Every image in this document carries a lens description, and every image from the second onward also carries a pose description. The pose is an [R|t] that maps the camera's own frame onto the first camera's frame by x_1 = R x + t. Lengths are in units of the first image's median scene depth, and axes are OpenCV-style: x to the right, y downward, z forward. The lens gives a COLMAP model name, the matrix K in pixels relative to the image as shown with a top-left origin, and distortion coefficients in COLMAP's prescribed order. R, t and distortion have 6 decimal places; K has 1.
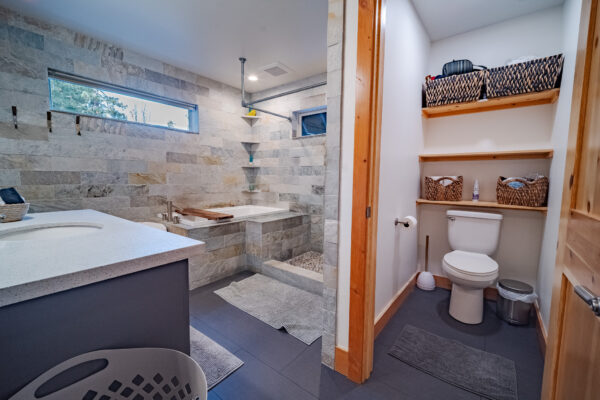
lens RADIAL K [[248.5, 0, 302.2], [0, 248.5, 200.8], [0, 0, 1]] dist [-0.001852, -0.000139]
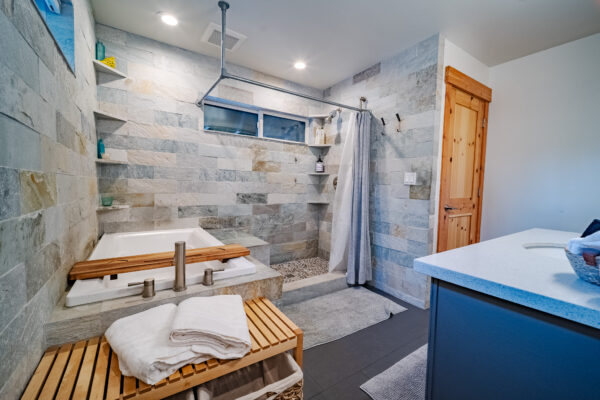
lens RADIAL K [[248.5, 0, 302.0], [0, 248.5, 197.9], [0, 0, 1]] dist [-0.001852, -0.000139]
pose [[0.308717, -0.054017, 0.949619, -0.633610], [0.065435, 0.997227, 0.035452, -0.056716], [-0.948900, 0.051194, 0.311396, 0.483330]]
